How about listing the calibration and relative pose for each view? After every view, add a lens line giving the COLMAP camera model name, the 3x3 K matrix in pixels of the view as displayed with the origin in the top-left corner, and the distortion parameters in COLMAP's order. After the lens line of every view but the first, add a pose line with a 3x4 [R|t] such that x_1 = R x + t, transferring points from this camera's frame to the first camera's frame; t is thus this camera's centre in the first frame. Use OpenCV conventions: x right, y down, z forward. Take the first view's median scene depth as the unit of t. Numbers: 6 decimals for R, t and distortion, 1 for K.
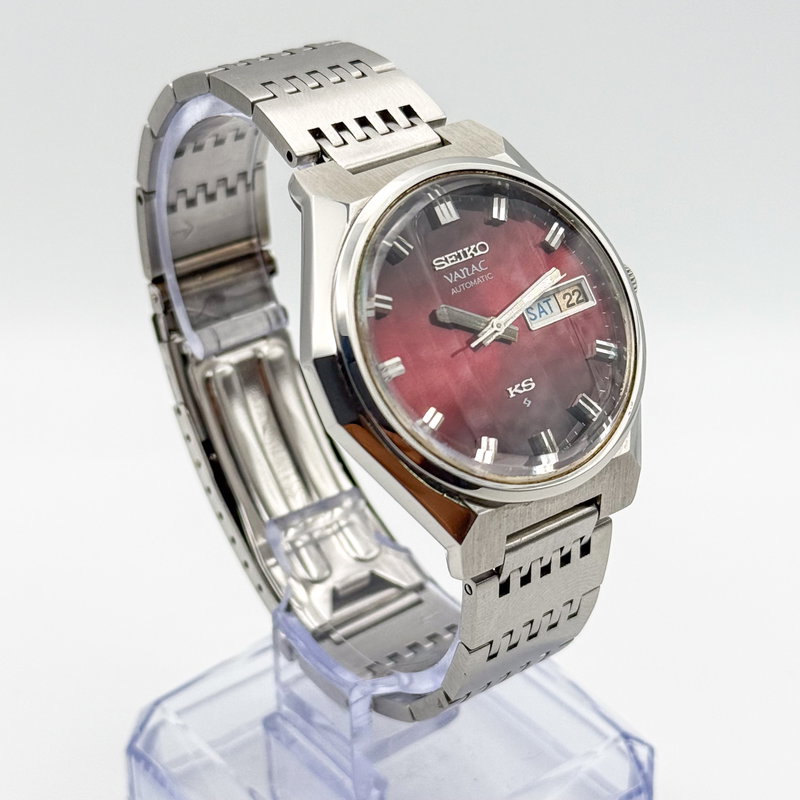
lens RADIAL K [[2018.3, 0, 400.0], [0, 2018.3, 400.0], [0, 0, 1]] dist [0.245925, -0.010635]
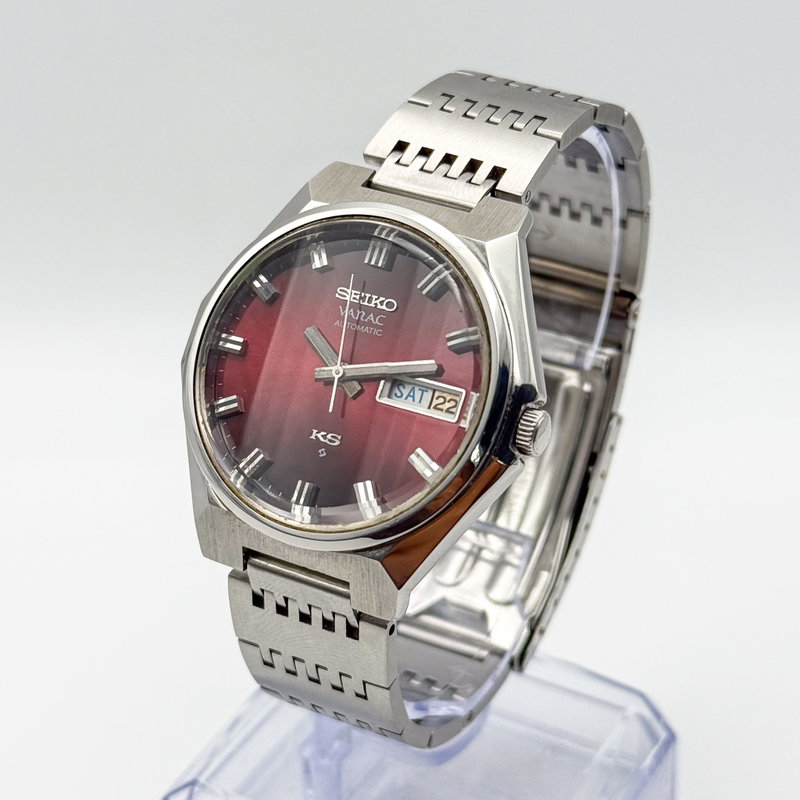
lens RADIAL K [[2018.3, 0, 400.0], [0, 2018.3, 400.0], [0, 0, 1]] dist [0.245925, -0.010635]
pose [[0.411933, 0.486299, -0.770600, 0.818100], [-0.469036, 0.838207, 0.278234, -0.310032], [0.781227, 0.246825, 0.573377, 0.438781]]
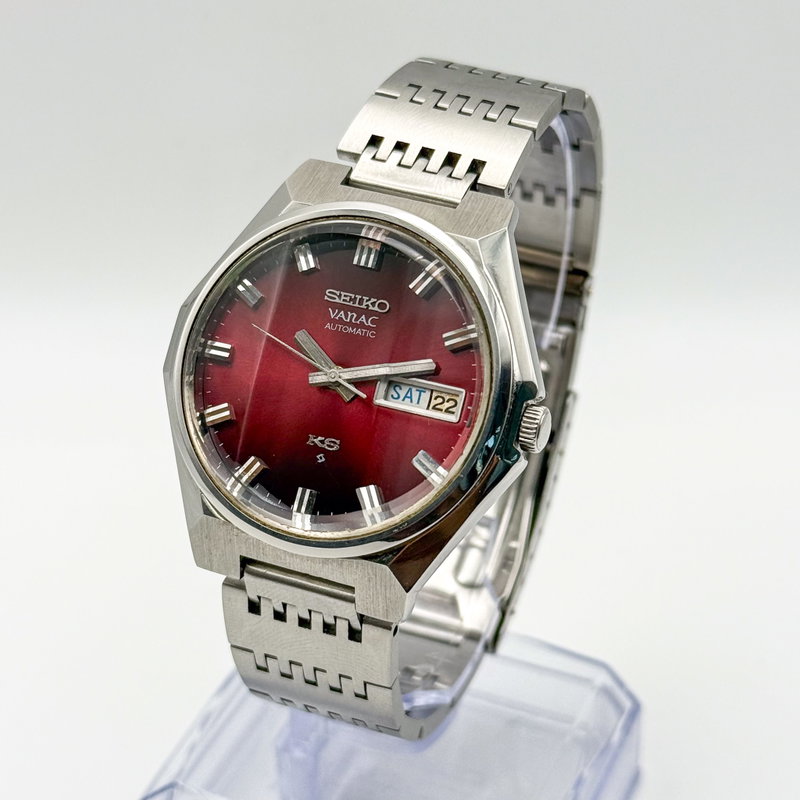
lens RADIAL K [[2018.3, 0, 400.0], [0, 2018.3, 400.0], [0, 0, 1]] dist [0.245925, -0.010635]
pose [[0.507064, 0.491755, -0.707858, 0.752334], [-0.456606, 0.849817, 0.263291, -0.294857], [0.731025, 0.189707, 0.655450, 0.364338]]
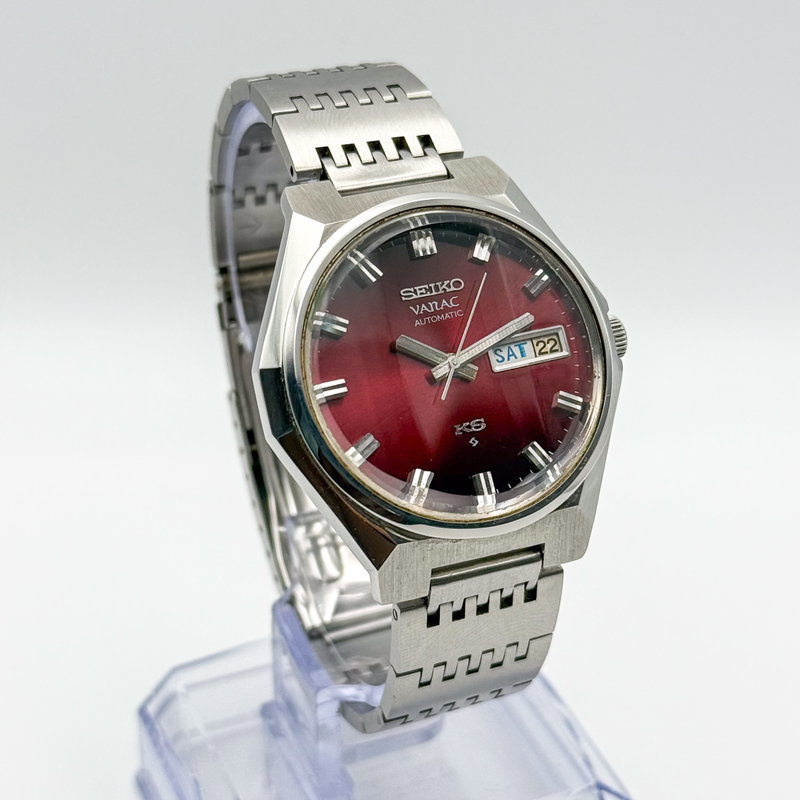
lens RADIAL K [[2018.3, 0, 400.0], [0, 2018.3, 400.0], [0, 0, 1]] dist [0.245925, -0.010635]
pose [[0.966724, 0.148215, -0.208511, 0.229267], [-0.145940, 0.988943, 0.026341, -0.039846], [0.210110, 0.004966, 0.977665, 0.004251]]
